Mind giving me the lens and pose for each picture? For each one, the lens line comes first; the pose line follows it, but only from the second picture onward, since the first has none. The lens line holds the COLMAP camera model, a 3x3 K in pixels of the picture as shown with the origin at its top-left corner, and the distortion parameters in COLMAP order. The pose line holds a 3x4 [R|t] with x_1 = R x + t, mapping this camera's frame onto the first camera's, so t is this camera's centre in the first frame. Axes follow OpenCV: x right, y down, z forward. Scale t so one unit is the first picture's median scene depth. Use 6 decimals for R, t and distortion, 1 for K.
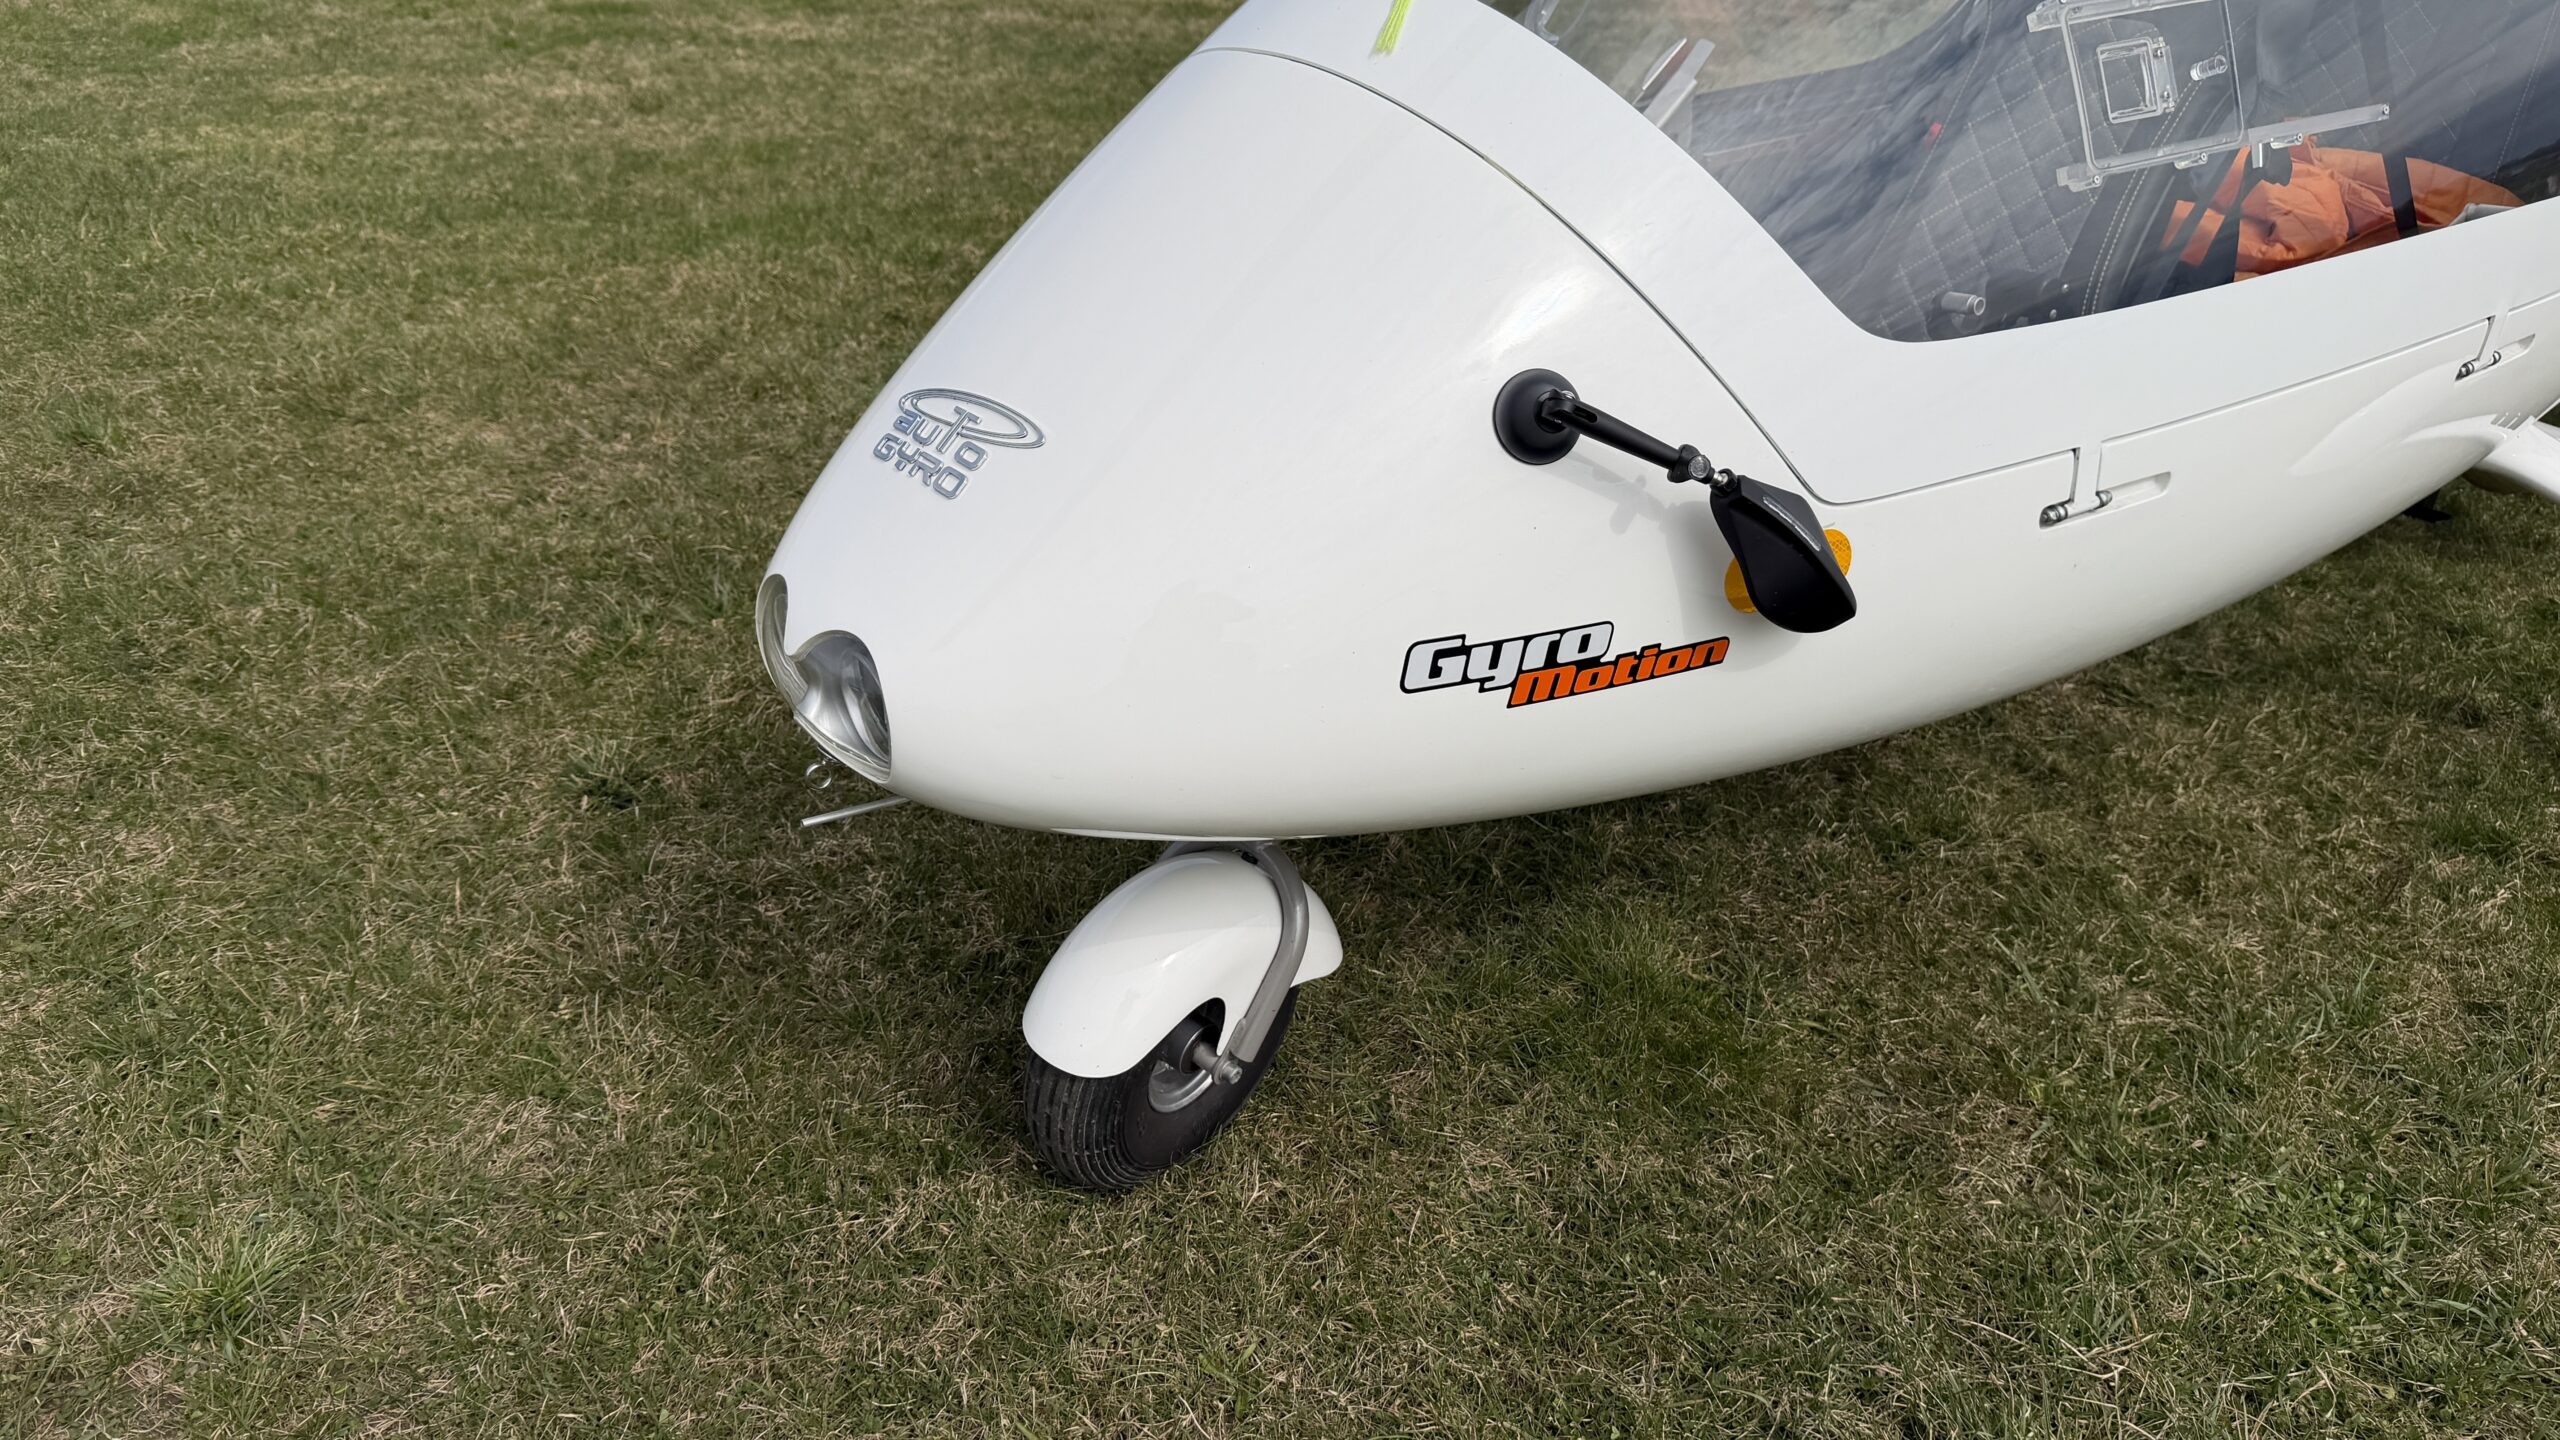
lens RADIAL K [[1787.7, 0, 1308.3], [0, 1787.7, 747.6], [0, 0, 1]] dist [0.071963, -0.091555]
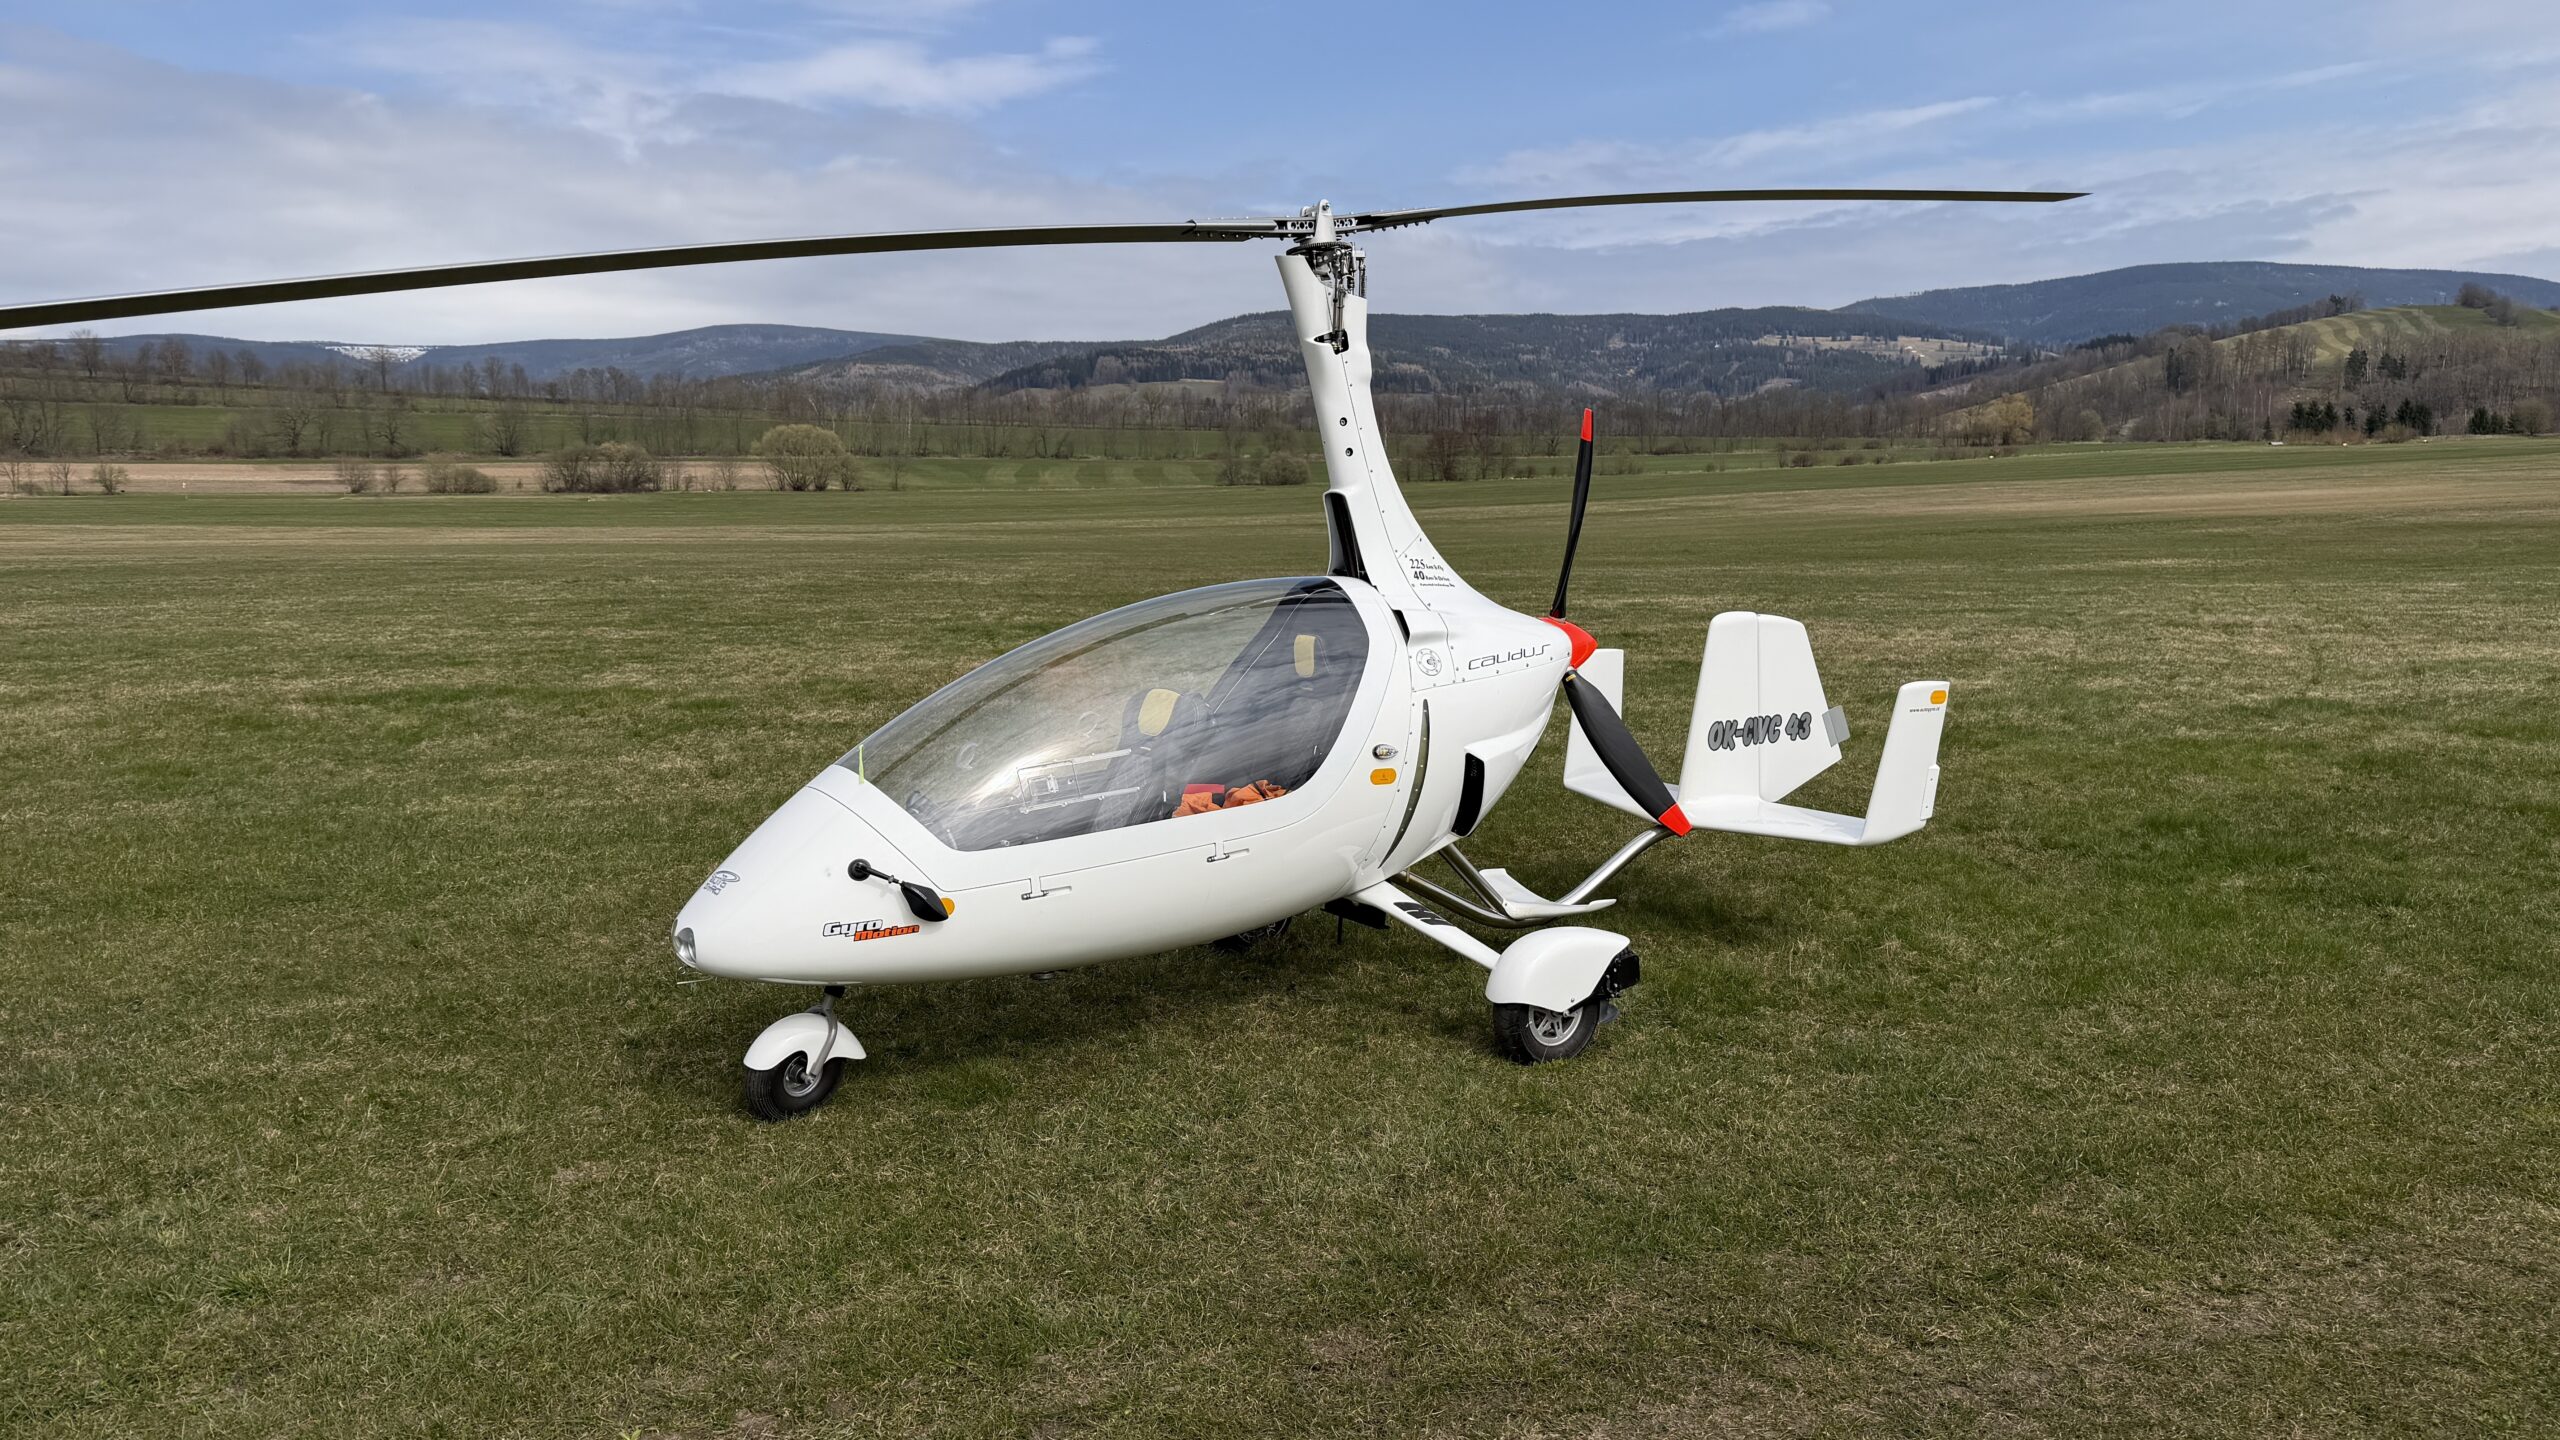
lens RADIAL K [[1787.7, 0, 1276.2], [0, 1787.7, 826.5], [0, 0, 1]] dist [0.071963, -0.091555]
pose [[0.997893, -0.030719, -0.057141, 0.265025], [0.013166, 0.958353, -0.285284, 0.181635], [0.063525, 0.283930, 0.956738, -0.580495]]
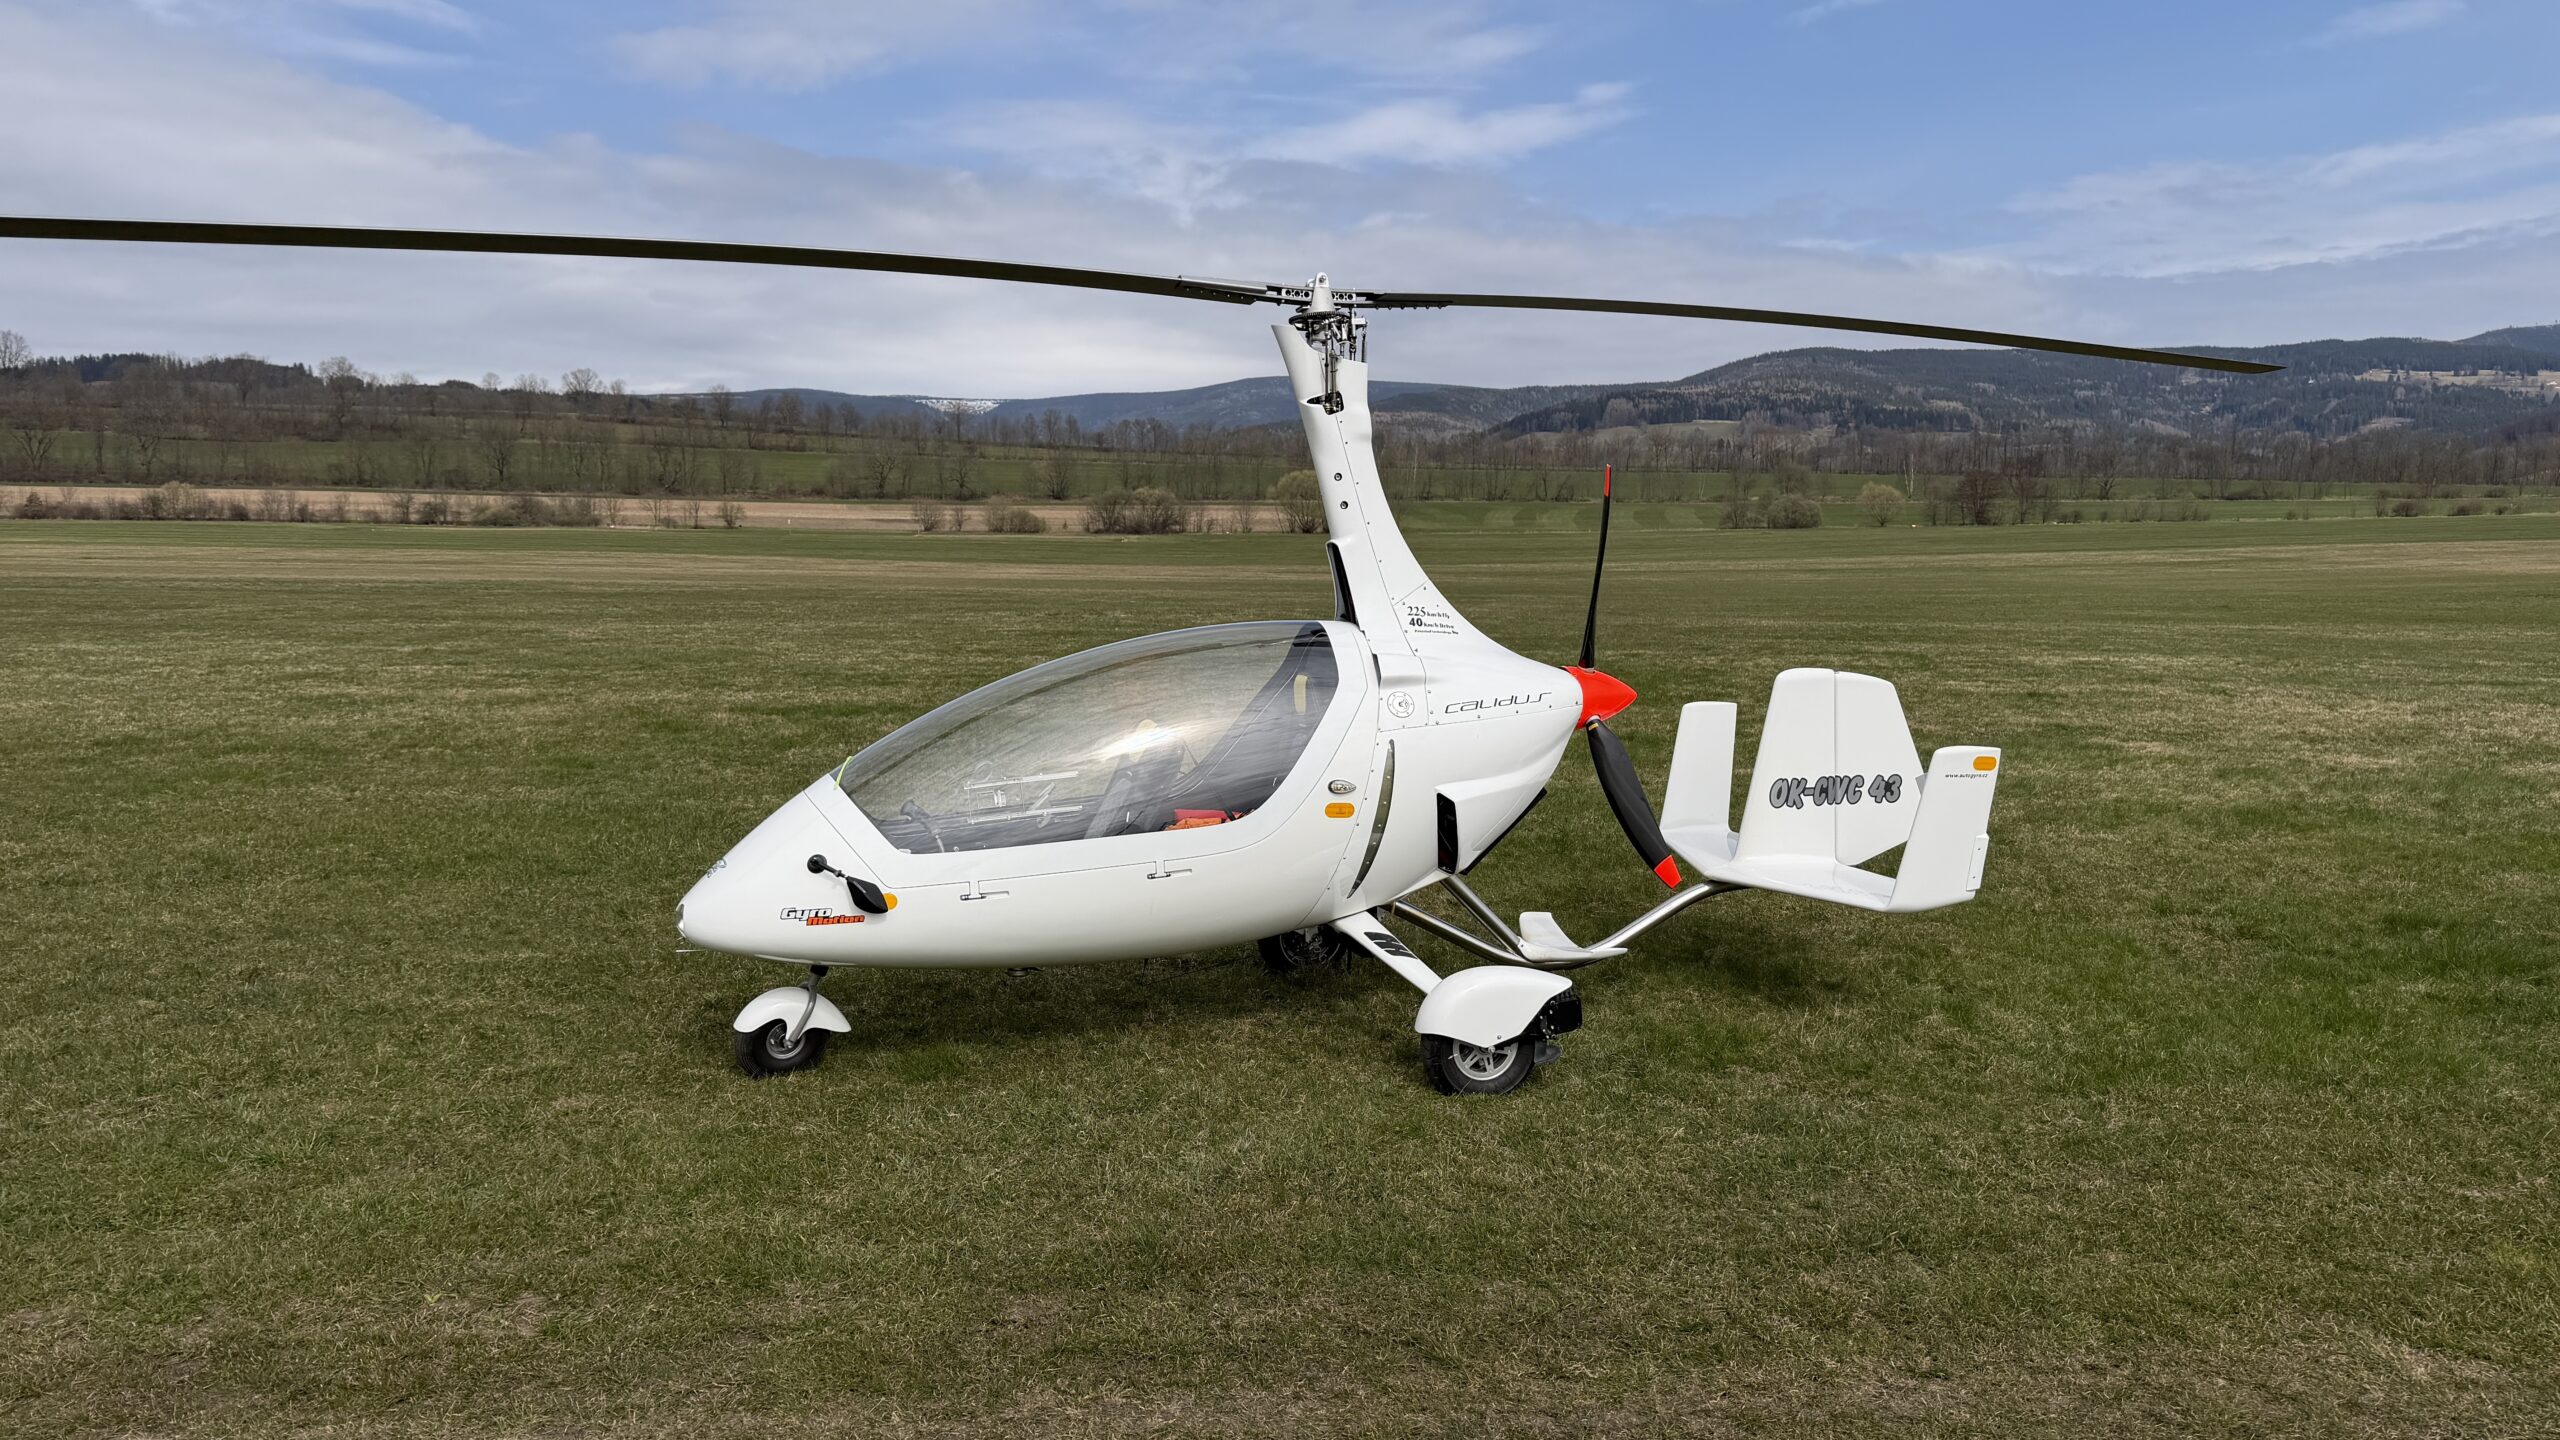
lens RADIAL K [[1787.7, 0, 1277.1], [0, 1787.7, 818.9], [0, 0, 1]] dist [0.071963, -0.091555]
pose [[0.946687, 0.021900, -0.321411, 0.562212], [-0.122495, 0.947221, -0.296257, 0.192320], [0.297959, 0.319834, 0.899404, -0.588339]]
